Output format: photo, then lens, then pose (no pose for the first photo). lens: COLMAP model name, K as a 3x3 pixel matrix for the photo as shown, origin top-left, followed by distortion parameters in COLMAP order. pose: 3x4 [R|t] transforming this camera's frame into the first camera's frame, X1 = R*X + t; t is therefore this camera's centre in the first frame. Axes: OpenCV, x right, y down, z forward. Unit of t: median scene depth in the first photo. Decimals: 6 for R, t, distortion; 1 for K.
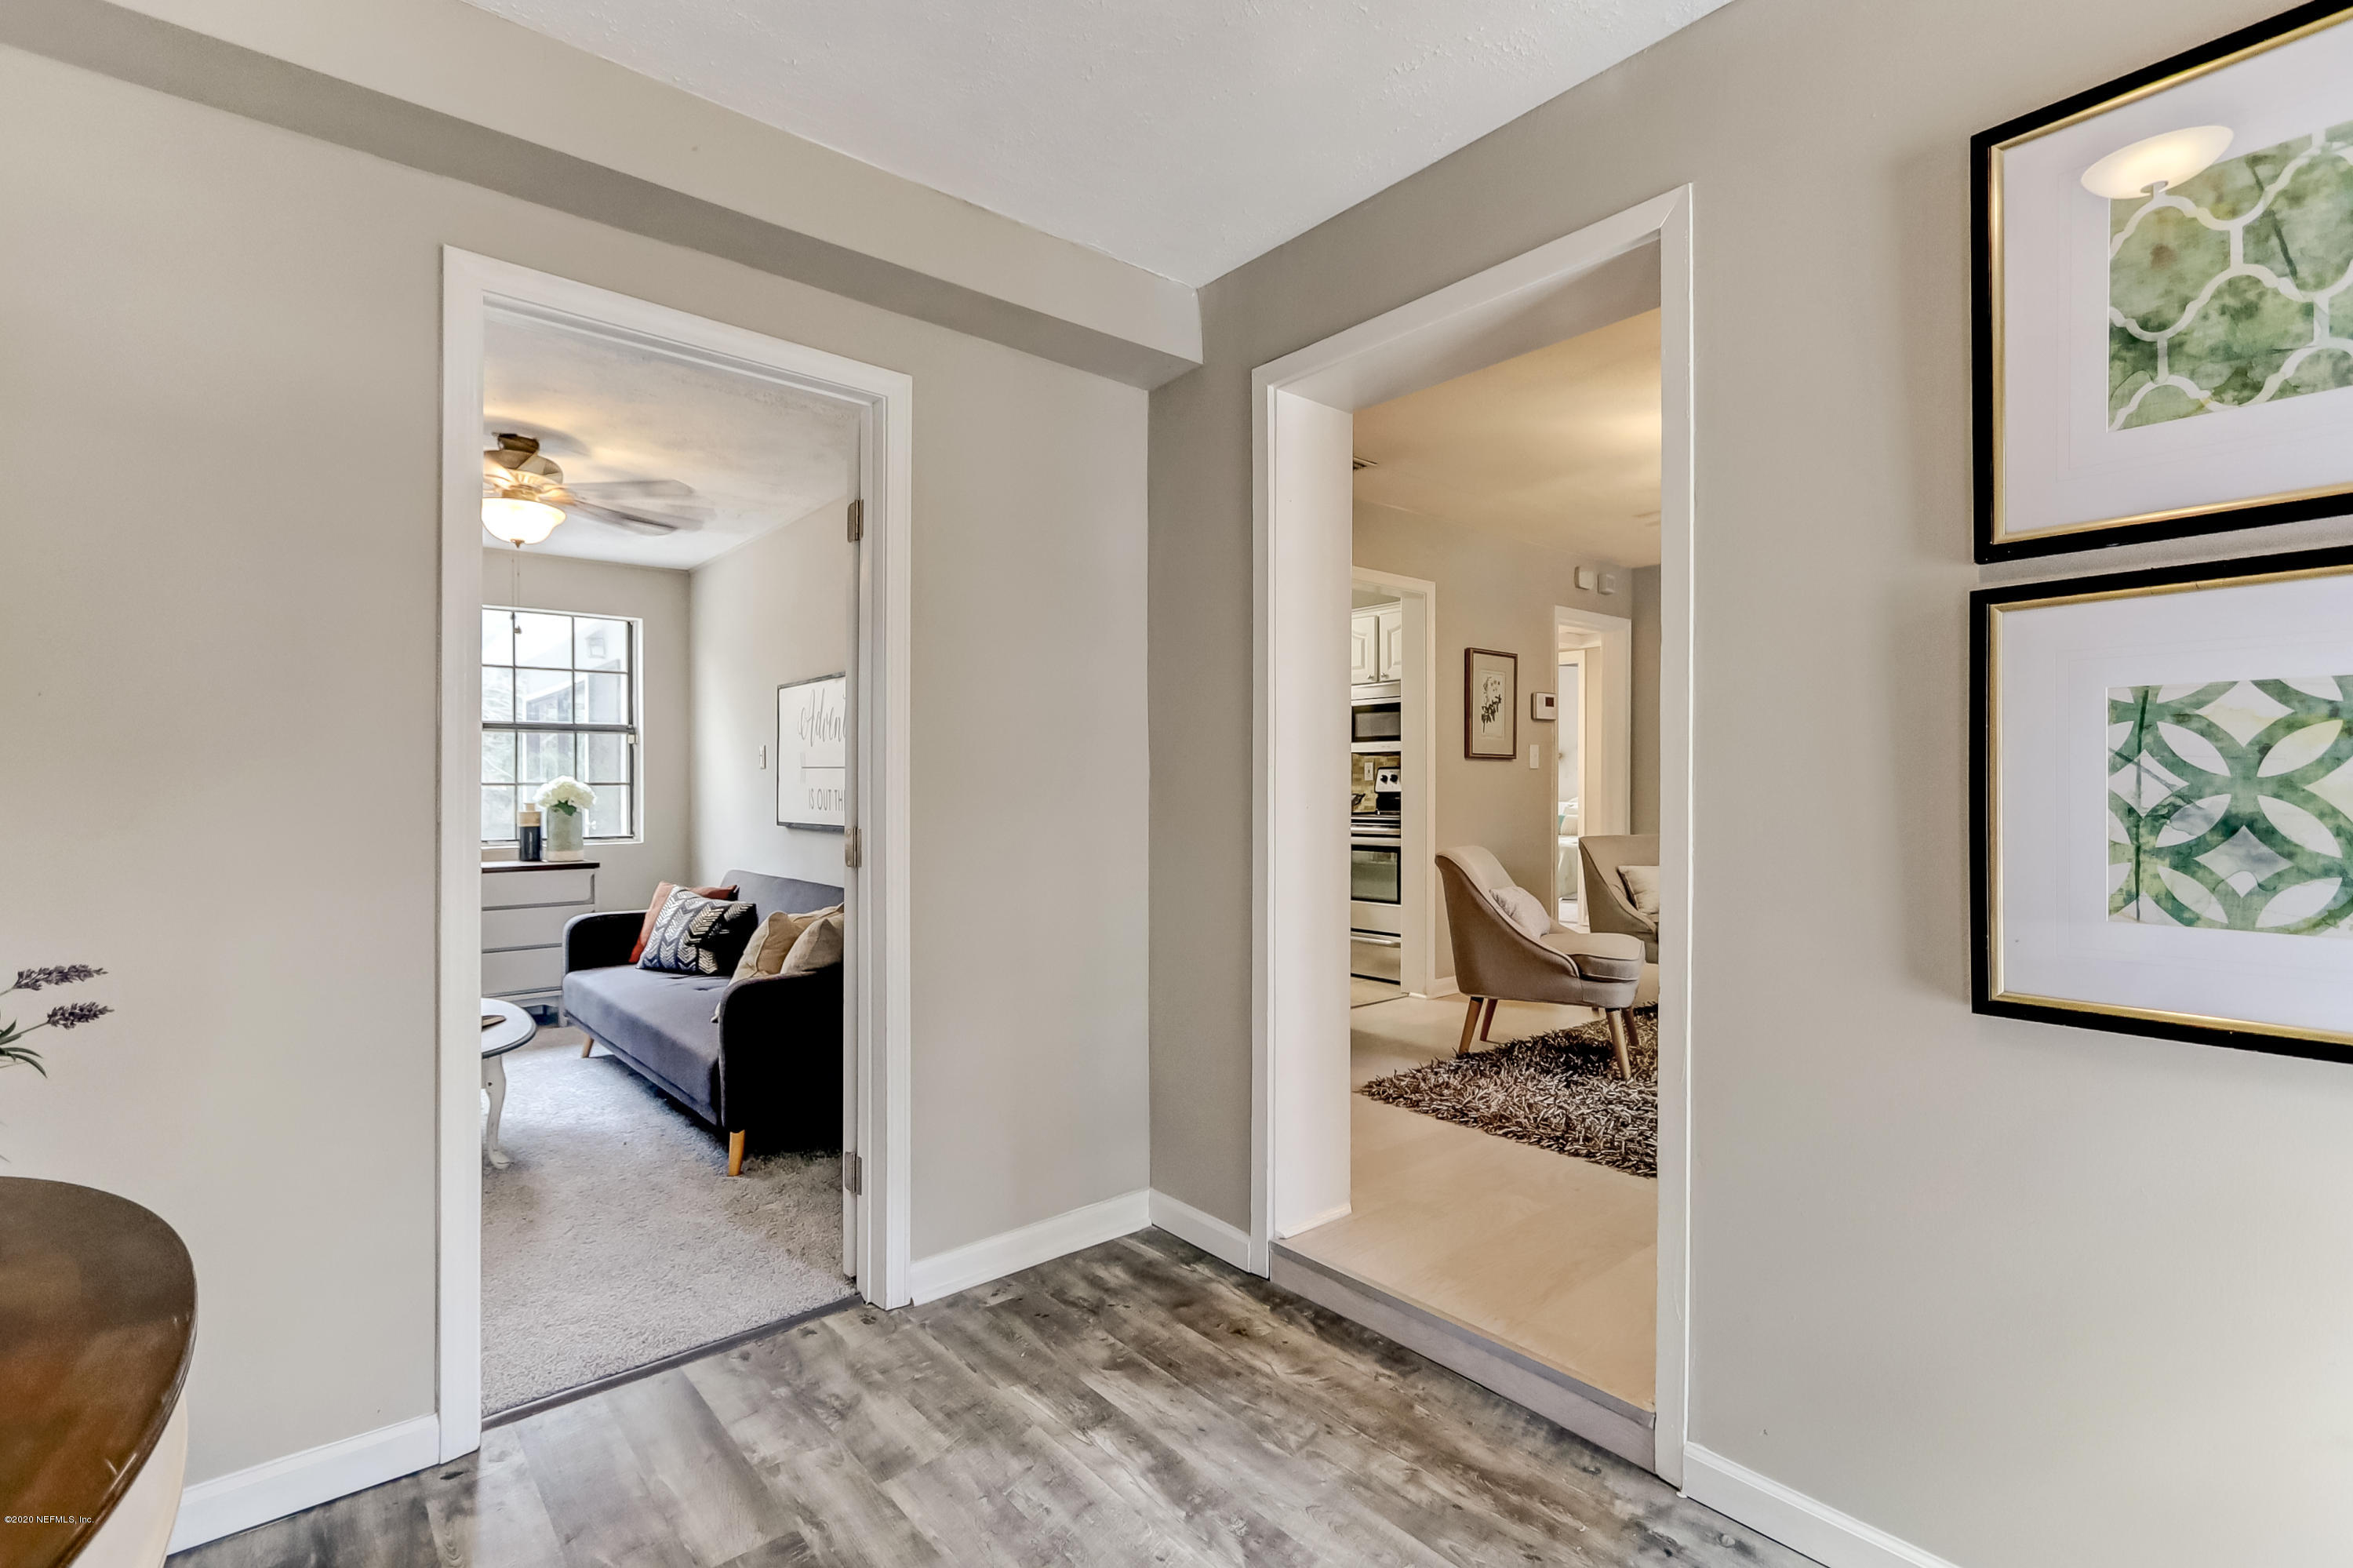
lens RADIAL K [[1078.7, 0, 1179.3], [0, 1078.7, 780.2], [0, 0, 1]] dist [0.000781, 0.002065]
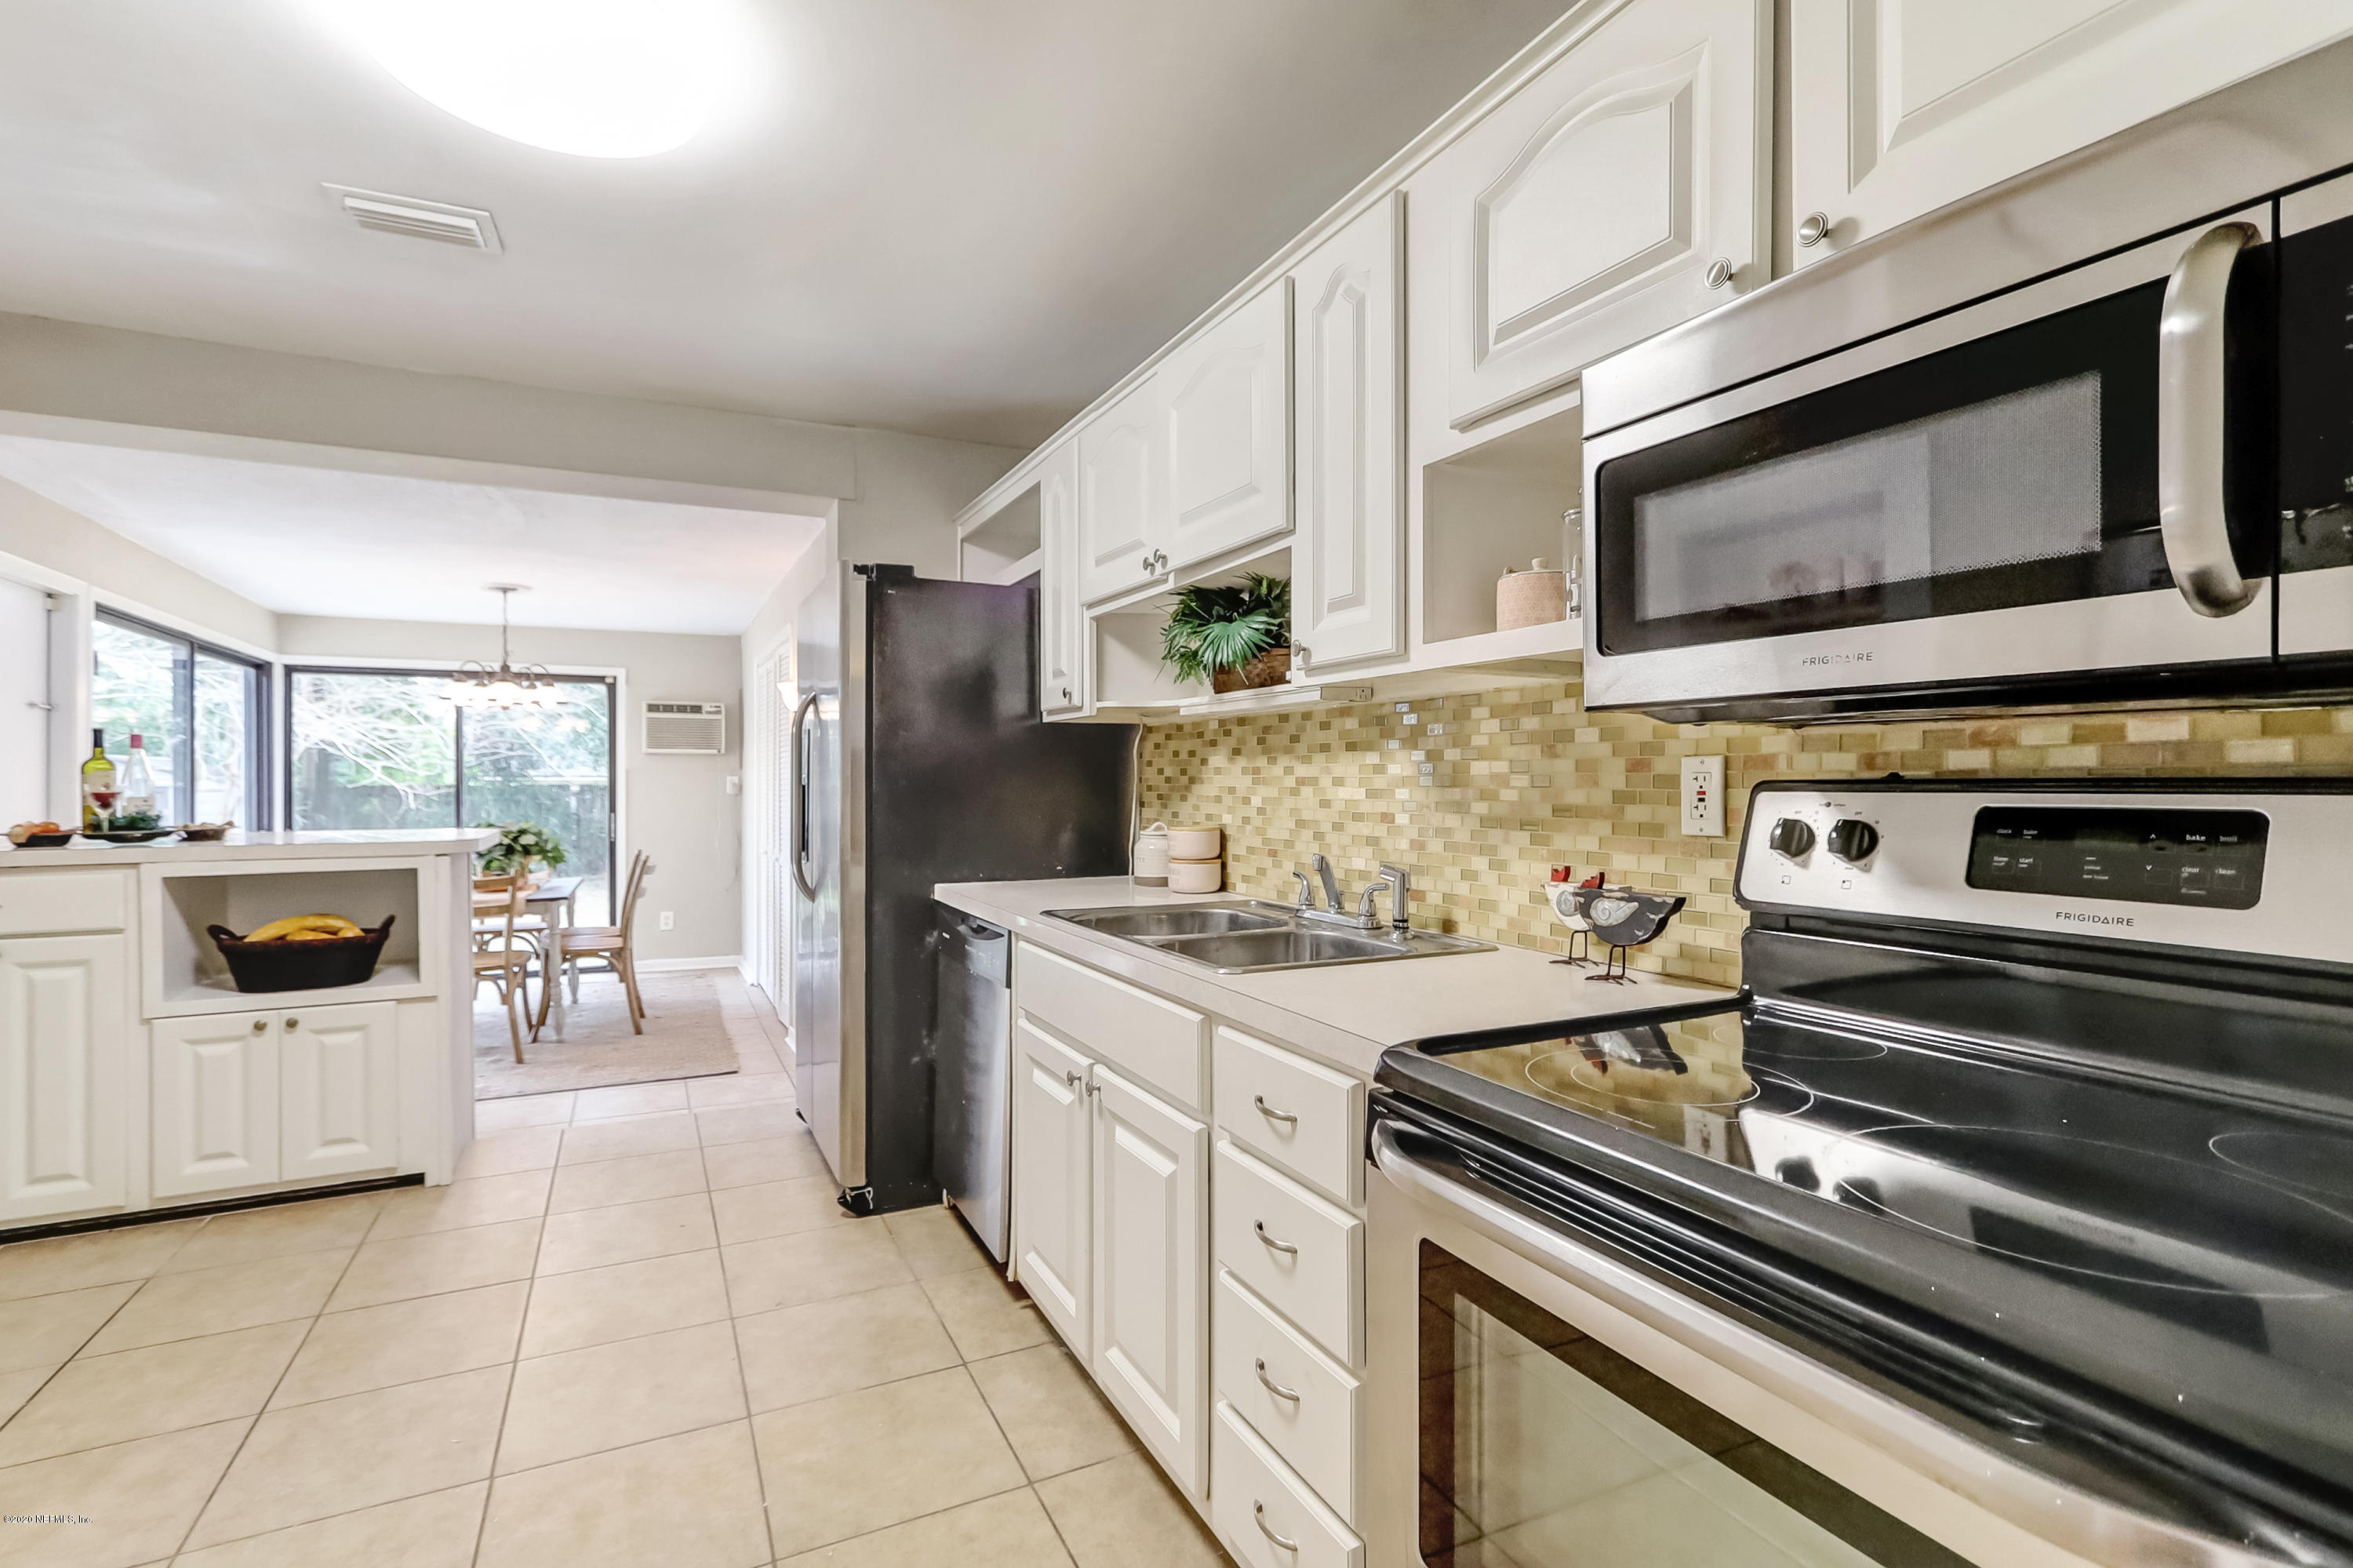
lens RADIAL K [[1078.7, 0, 1173.4], [0, 1078.7, 782.8], [0, 0, 1]] dist [0.000781, 0.002065]
pose [[0.967222, -0.000578, -0.253932, 0.129012], [0.002462, 0.999972, 0.007101, -0.013419], [0.253921, -0.007493, 0.967196, 0.772367]]
